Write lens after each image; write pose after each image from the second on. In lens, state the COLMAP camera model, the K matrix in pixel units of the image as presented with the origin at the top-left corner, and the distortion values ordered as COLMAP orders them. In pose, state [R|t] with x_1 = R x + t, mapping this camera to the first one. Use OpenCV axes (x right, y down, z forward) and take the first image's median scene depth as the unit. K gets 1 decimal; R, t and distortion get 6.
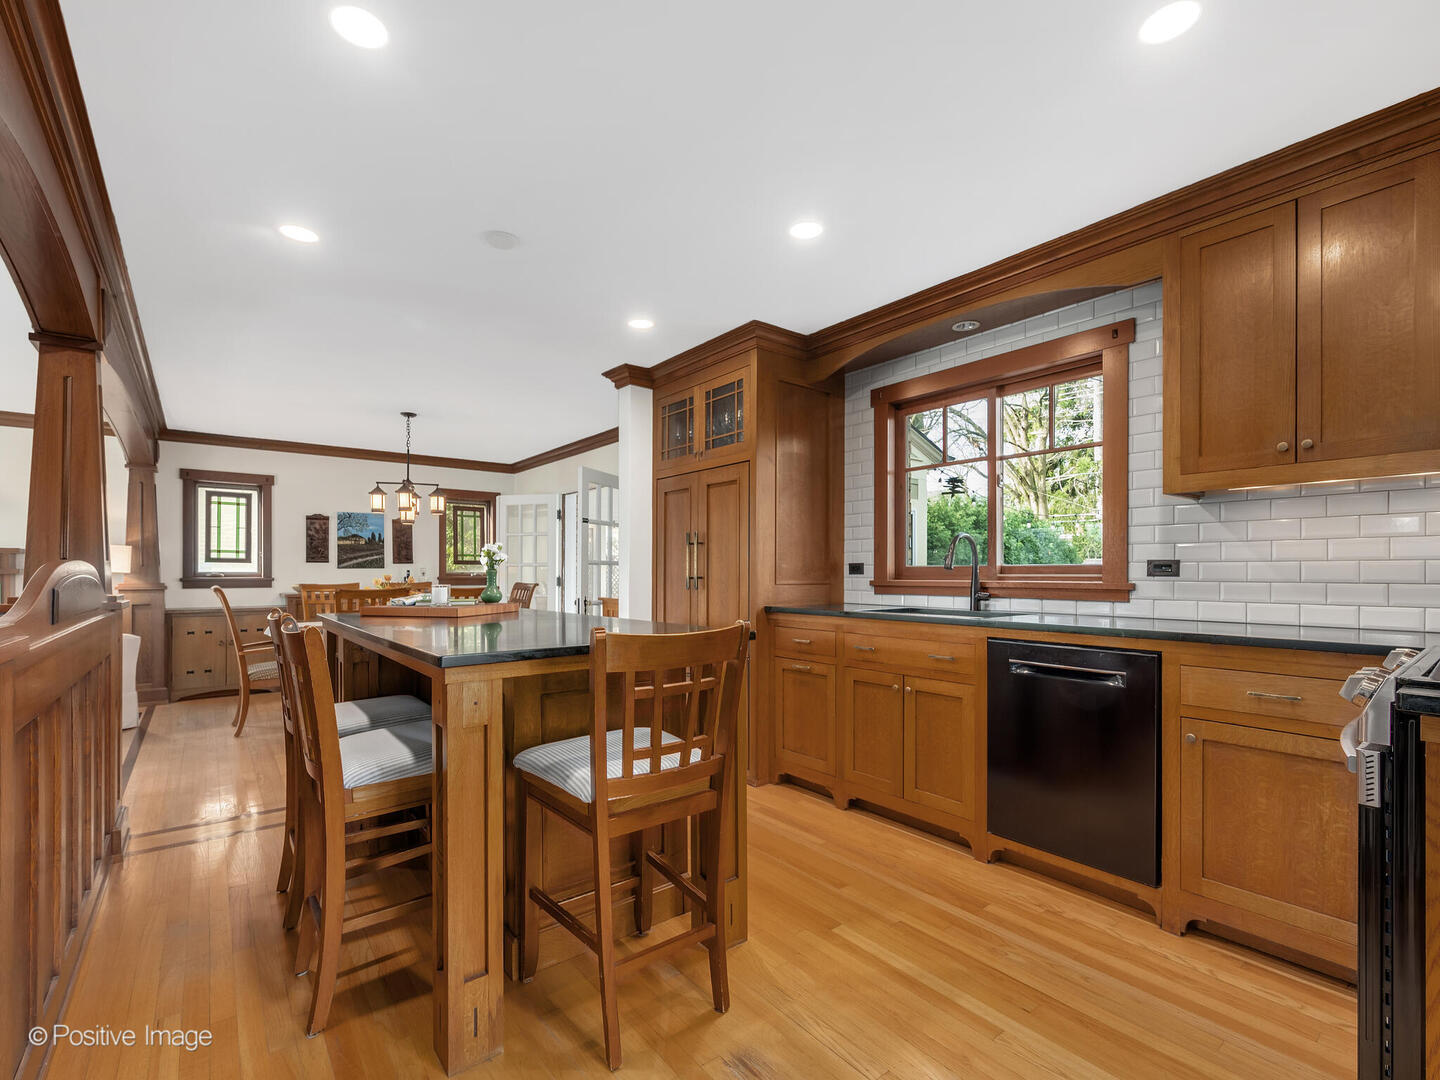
lens RADIAL K [[663.3, 0, 716.5], [0, 663.3, 566.2], [0, 0, 1]] dist [-0.001658, -0.000063]
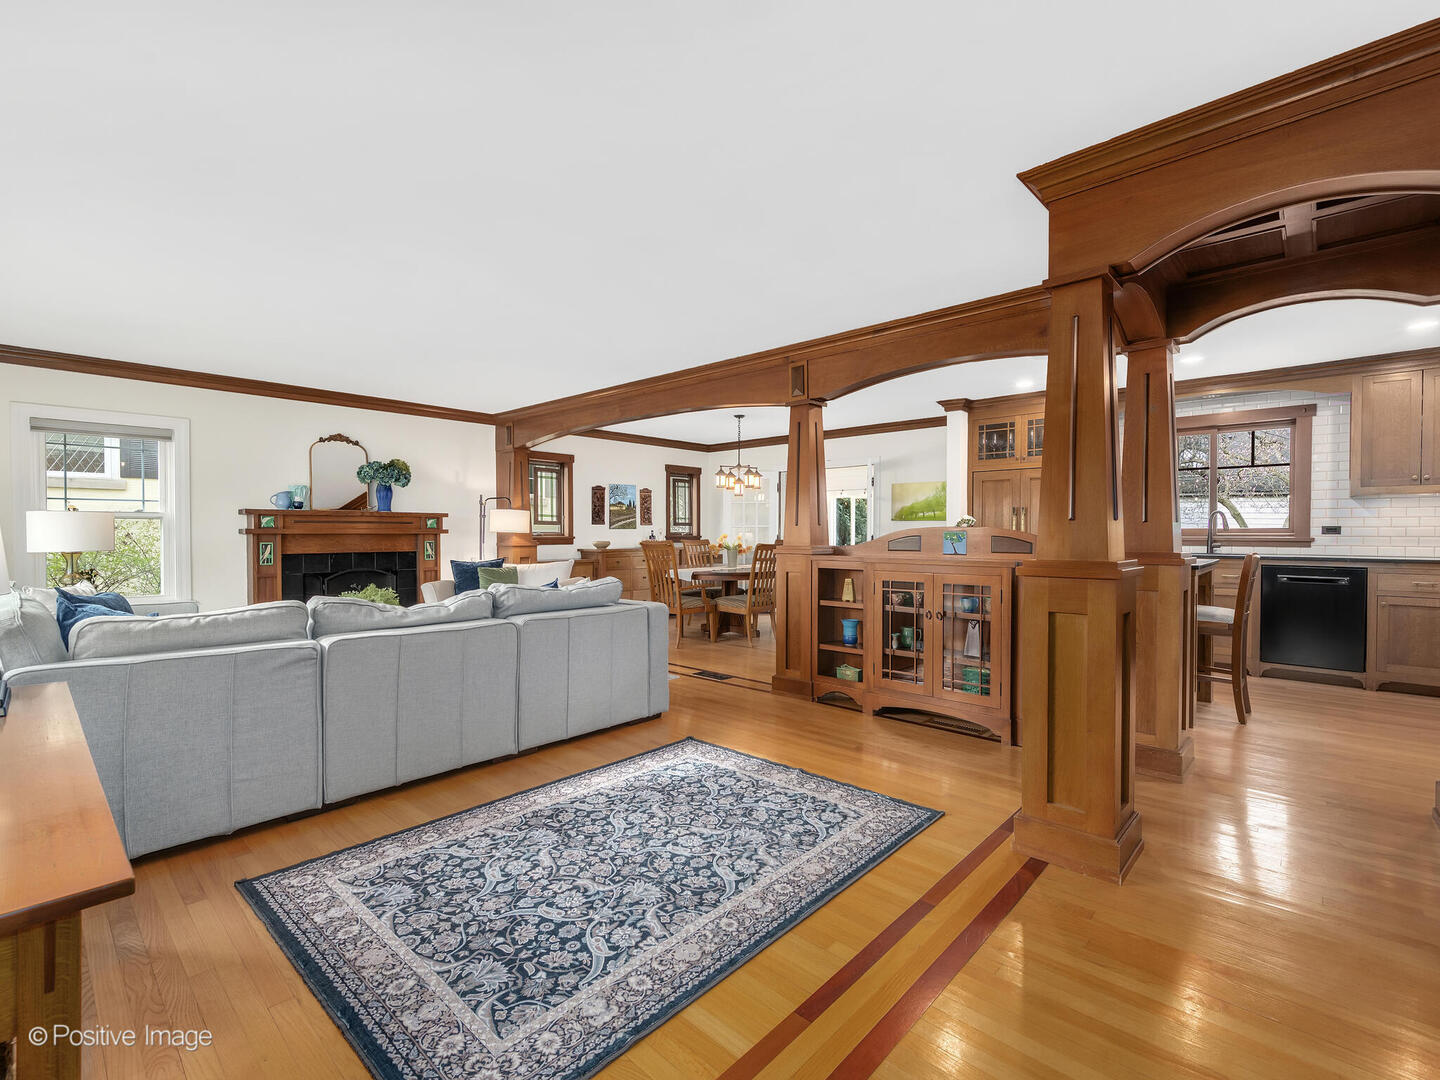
lens RADIAL K [[663.6, 0, 716.8], [0, 663.6, 536.1], [0, 0, 1]] dist [0.002399, 0.000649]
pose [[0.987077, -0.002685, 0.160226, -0.626817], [-0.000149, 0.999844, 0.017672, -0.006062], [-0.160248, -0.017468, 0.986922, -0.293134]]
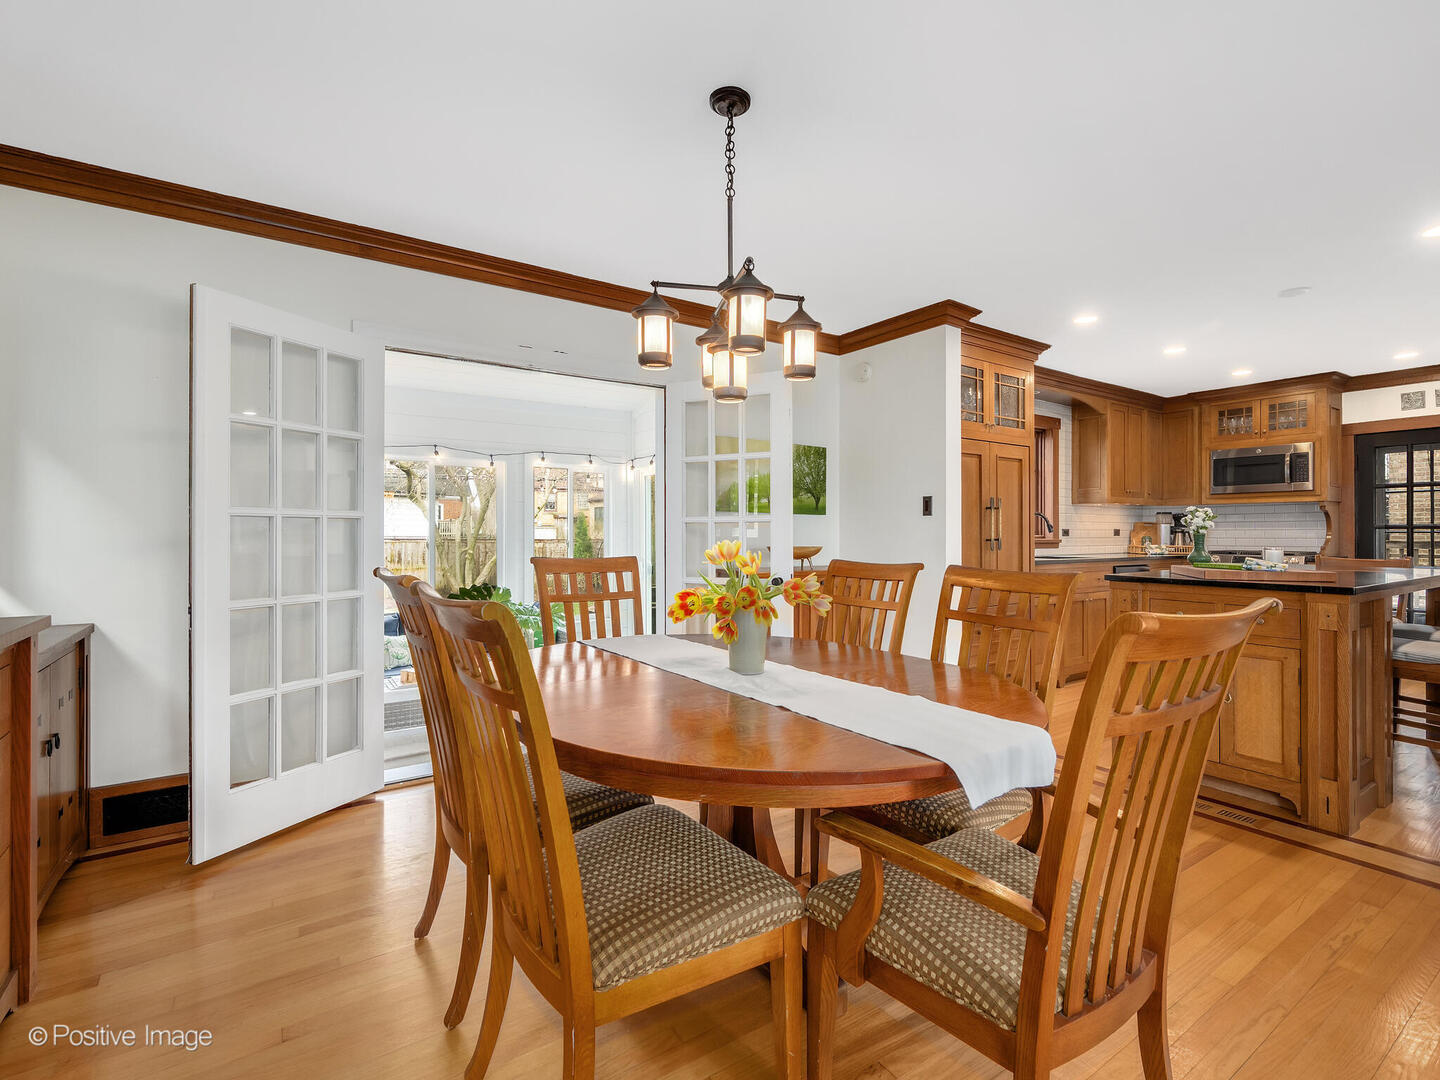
lens RADIAL K [[699.6, 0, 720.6], [0, 699.6, 525.6], [0, 0, 1]] dist [0.001107, 0.001308]
pose [[0.047716, 0.007675, 0.998831, -0.739195], [-0.010405, 0.999920, -0.007186, 0.003834], [-0.998807, -0.010050, 0.047792, 0.857384]]
